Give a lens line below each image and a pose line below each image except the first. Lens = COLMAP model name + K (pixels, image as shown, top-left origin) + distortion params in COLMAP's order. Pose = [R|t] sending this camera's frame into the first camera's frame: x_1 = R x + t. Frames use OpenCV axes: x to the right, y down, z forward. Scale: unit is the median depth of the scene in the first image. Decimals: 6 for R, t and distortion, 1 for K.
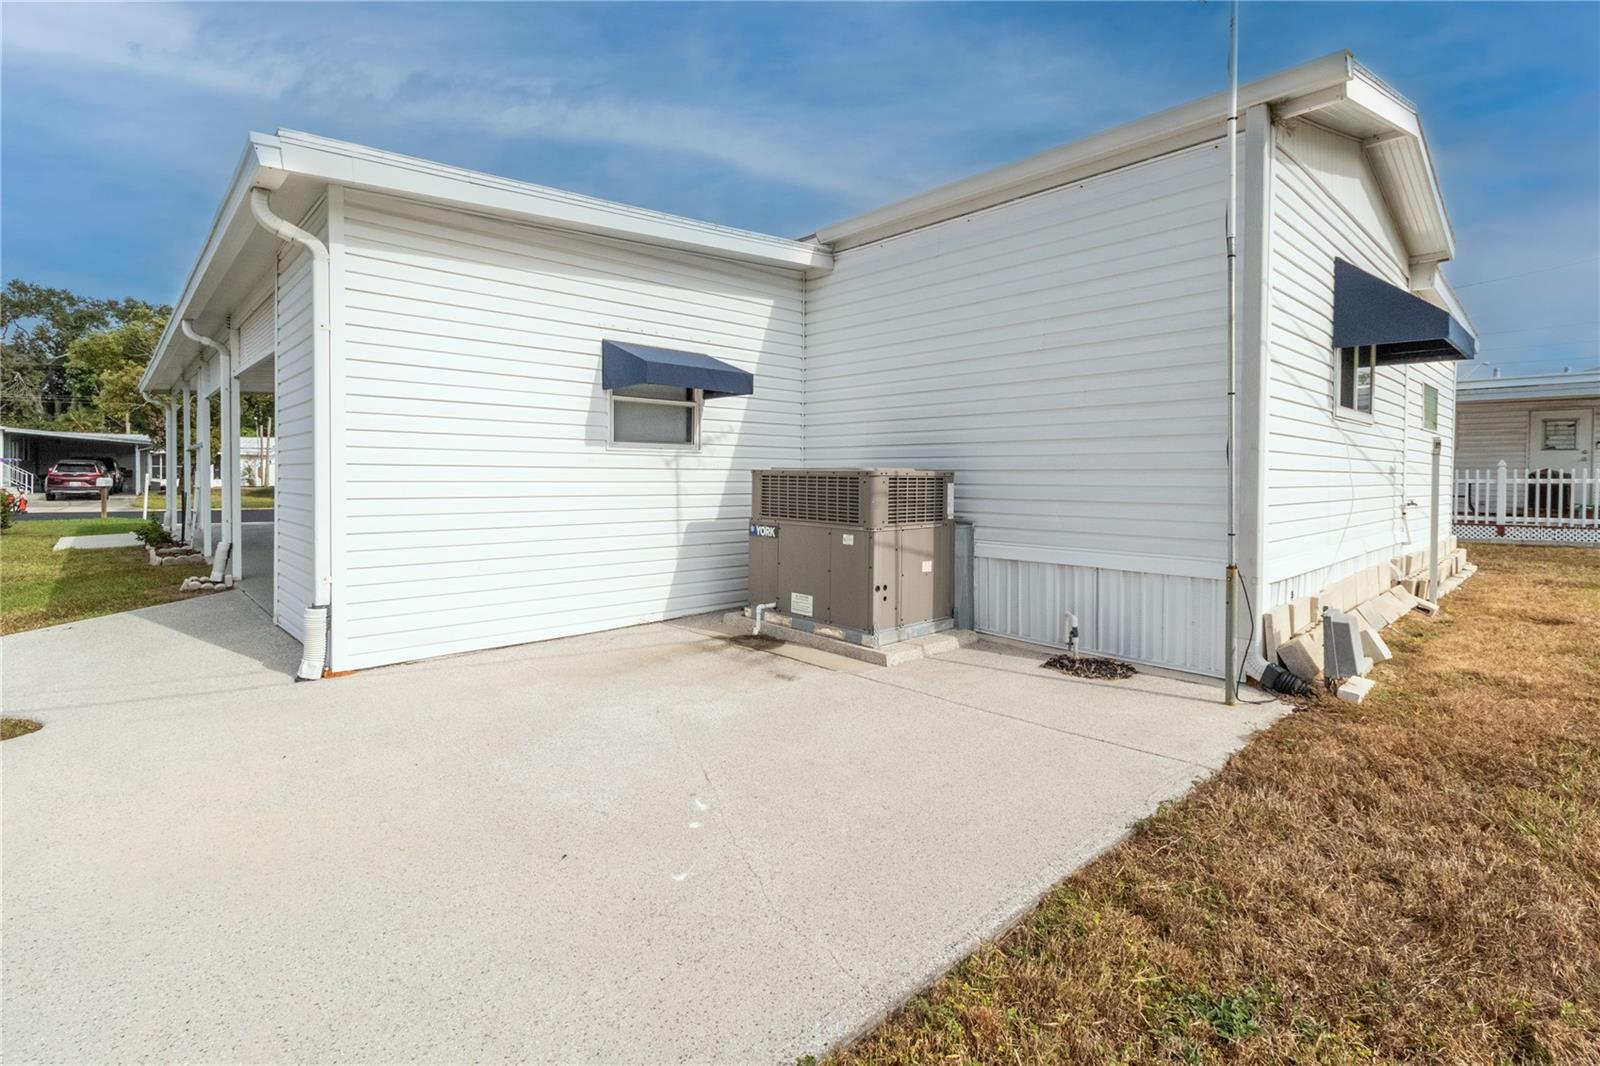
lens RADIAL K [[766.8, 0, 798.6], [0, 766.8, 483.6], [0, 0, 1]] dist [-0.000339, -0.000223]
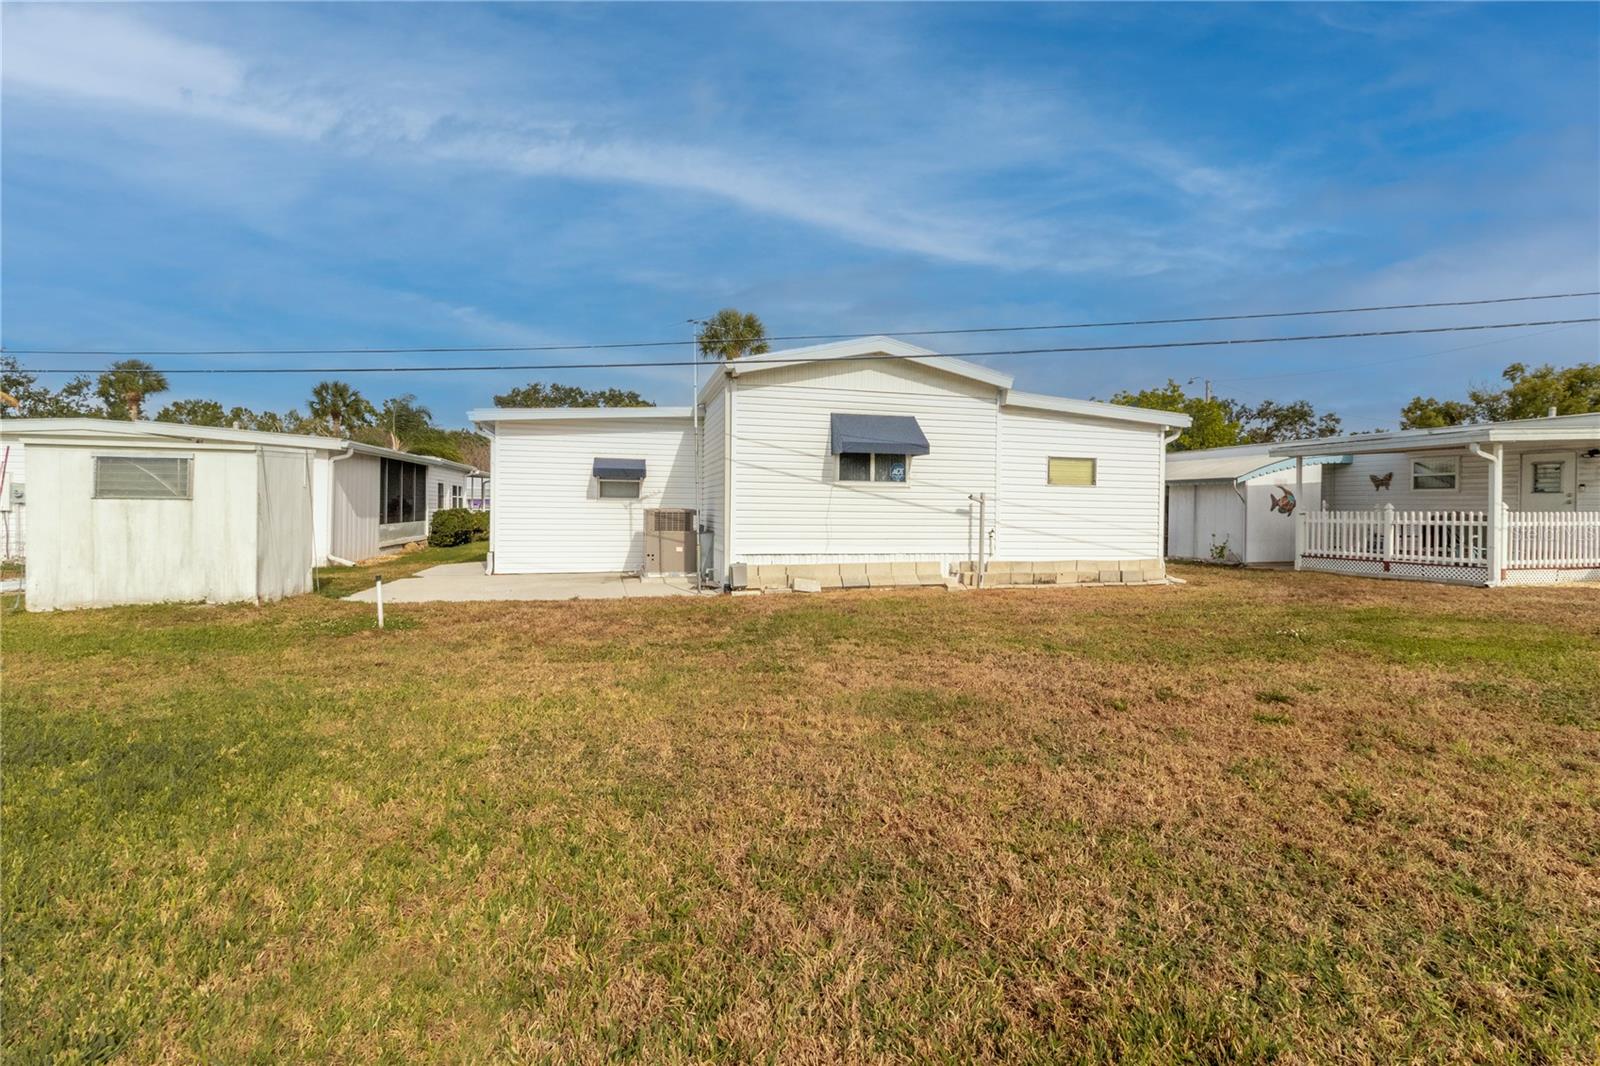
lens RADIAL K [[735.8, 0, 781.6], [0, 735.8, 530.5], [0, 0, 1]] dist [0.000413, 0.000059]
pose [[0.868351, 0.019139, -0.495580, 1.377771], [-0.012716, 0.999786, 0.016331, 0.005186], [0.495787, -0.007879, 0.868408, -0.748156]]
